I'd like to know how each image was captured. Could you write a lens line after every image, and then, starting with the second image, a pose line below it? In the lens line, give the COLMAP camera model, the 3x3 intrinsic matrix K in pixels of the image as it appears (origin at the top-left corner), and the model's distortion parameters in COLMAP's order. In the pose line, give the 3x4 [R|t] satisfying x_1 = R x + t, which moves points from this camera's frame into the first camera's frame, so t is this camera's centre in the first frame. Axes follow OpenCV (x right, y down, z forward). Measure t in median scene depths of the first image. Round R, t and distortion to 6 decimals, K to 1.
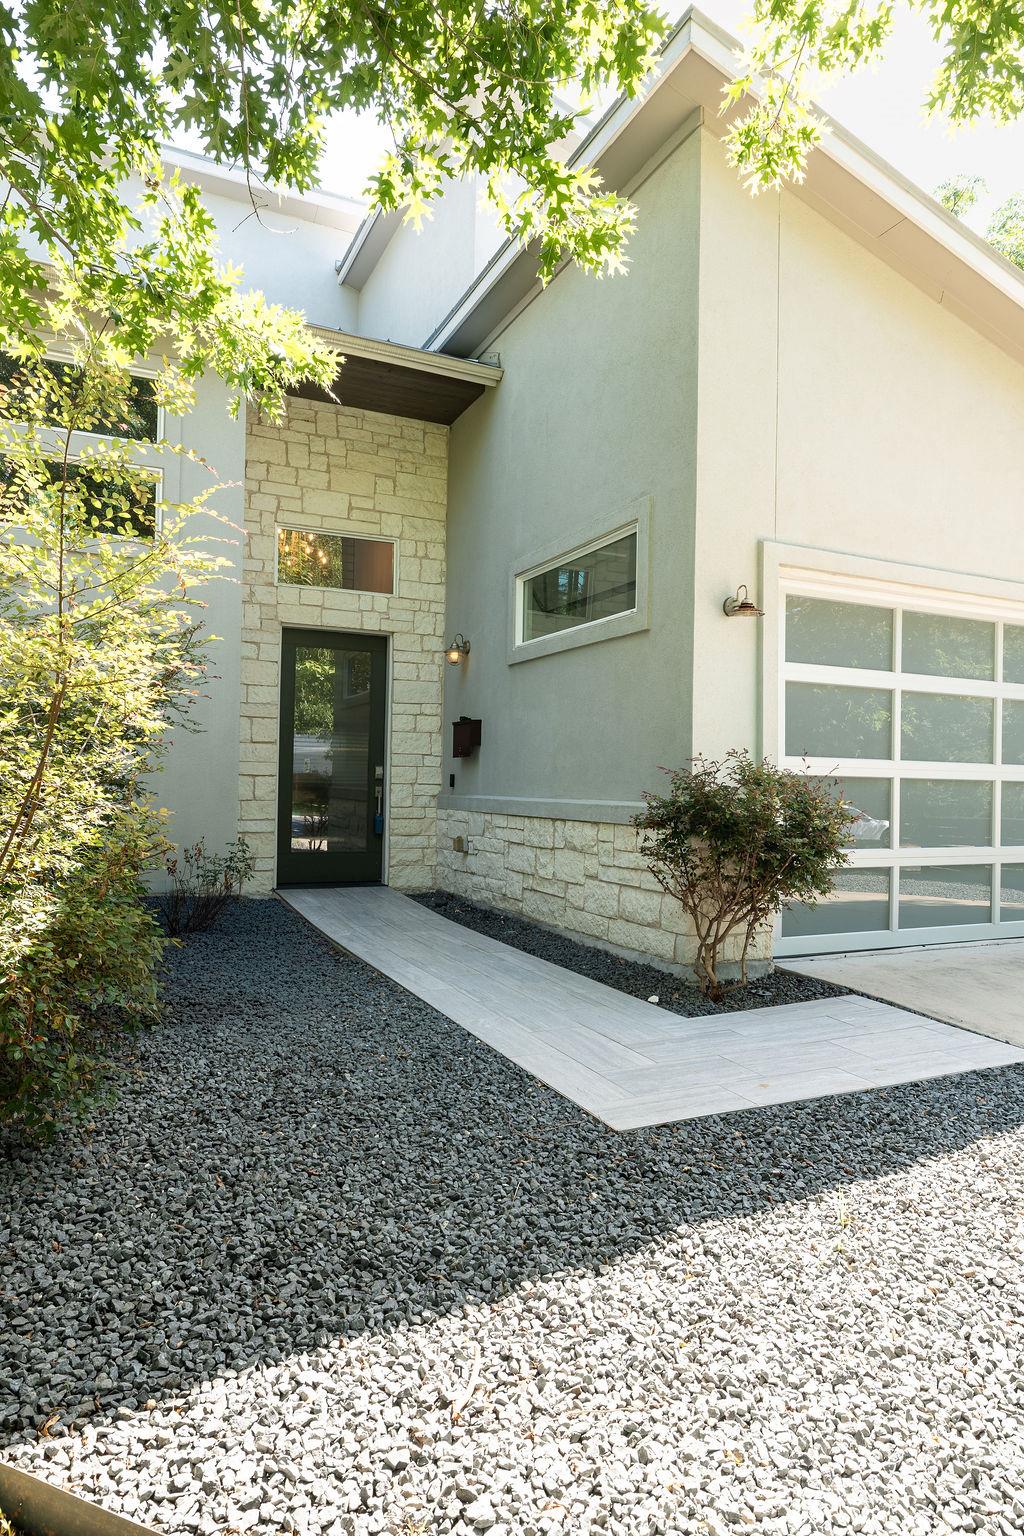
lens RADIAL K [[899.2, 0, 512.0], [0, 899.2, 768.0], [0, 0, 1]] dist [0.001504, 0.000116]
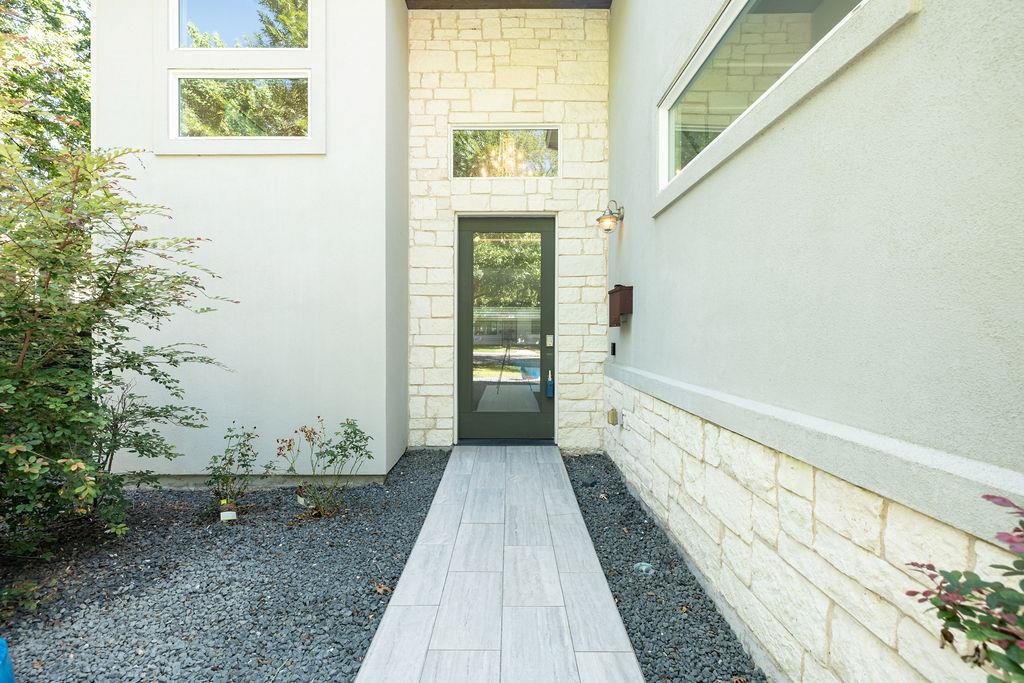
lens RADIAL K [[455.1, 0, 512.0], [0, 455.1, 341.5], [0, 0, 1]] dist [-0.013941, 0.000021]
pose [[0.907042, -0.010149, -0.420918, 0.046780], [0.024698, 0.999271, 0.029126, -0.012617], [0.420316, -0.036815, 0.906631, 0.485629]]
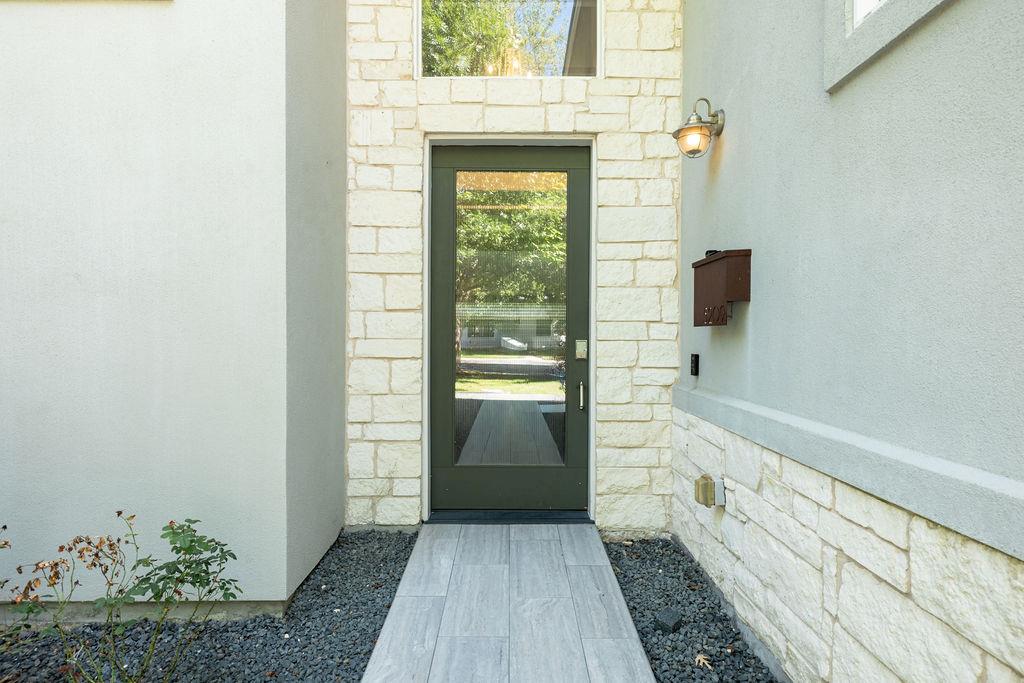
lens RADIAL K [[526.3, 0, 512.0], [0, 526.3, 341.5], [0, 0, 1]] dist [0.002405, 0.000262]
pose [[0.906244, -0.009916, -0.422638, -0.029245], [0.022383, 0.999448, 0.024546, -0.012563], [0.422161, -0.031705, 0.905966, 0.638326]]
